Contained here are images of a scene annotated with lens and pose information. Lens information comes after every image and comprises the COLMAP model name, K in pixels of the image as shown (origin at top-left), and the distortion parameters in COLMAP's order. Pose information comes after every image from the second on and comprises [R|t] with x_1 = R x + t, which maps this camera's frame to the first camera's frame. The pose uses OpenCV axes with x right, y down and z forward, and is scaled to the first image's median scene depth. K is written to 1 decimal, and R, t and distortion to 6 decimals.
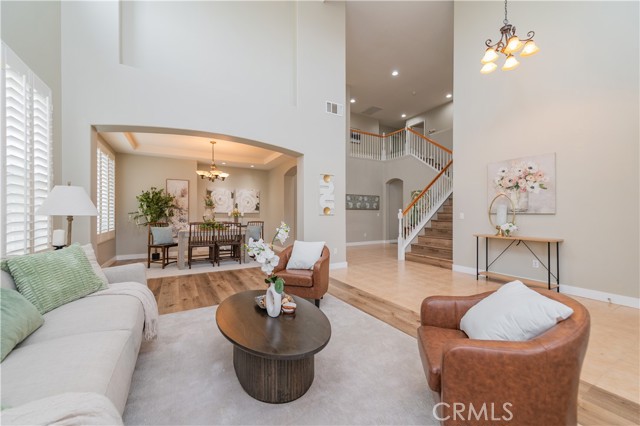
lens RADIAL K [[251.4, 0, 320.8], [0, 251.4, 213.6], [0, 0, 1]] dist [0.012453, -0.001005]
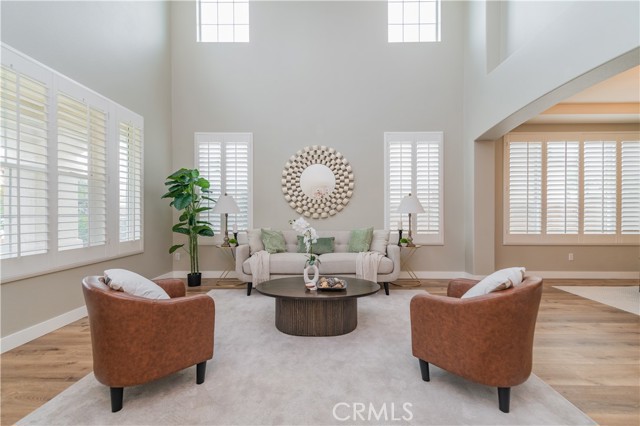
lens RADIAL K [[251.4, 0, 317.2], [0, 251.4, 212.5], [0, 0, 1]] dist [0.012453, -0.001005]
pose [[-0.505923, 0.004040, -0.862569, 0.285557], [0.001208, 0.999991, 0.003975, -0.000509], [0.862578, 0.000969, -0.505924, 0.497318]]
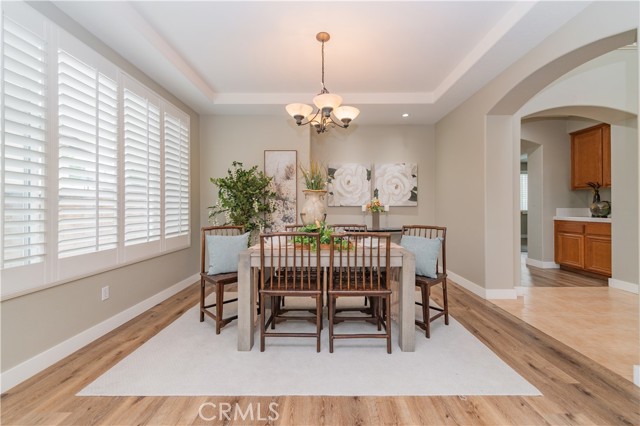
lens RADIAL K [[251.4, 0, 322.1], [0, 251.4, 207.6], [0, 0, 1]] dist [0.012453, -0.001005]
pose [[0.862513, -0.006026, -0.506000, -0.199109], [0.004923, 0.999982, -0.003518, 0.002910], [0.506011, 0.000543, 0.862527, 0.584382]]
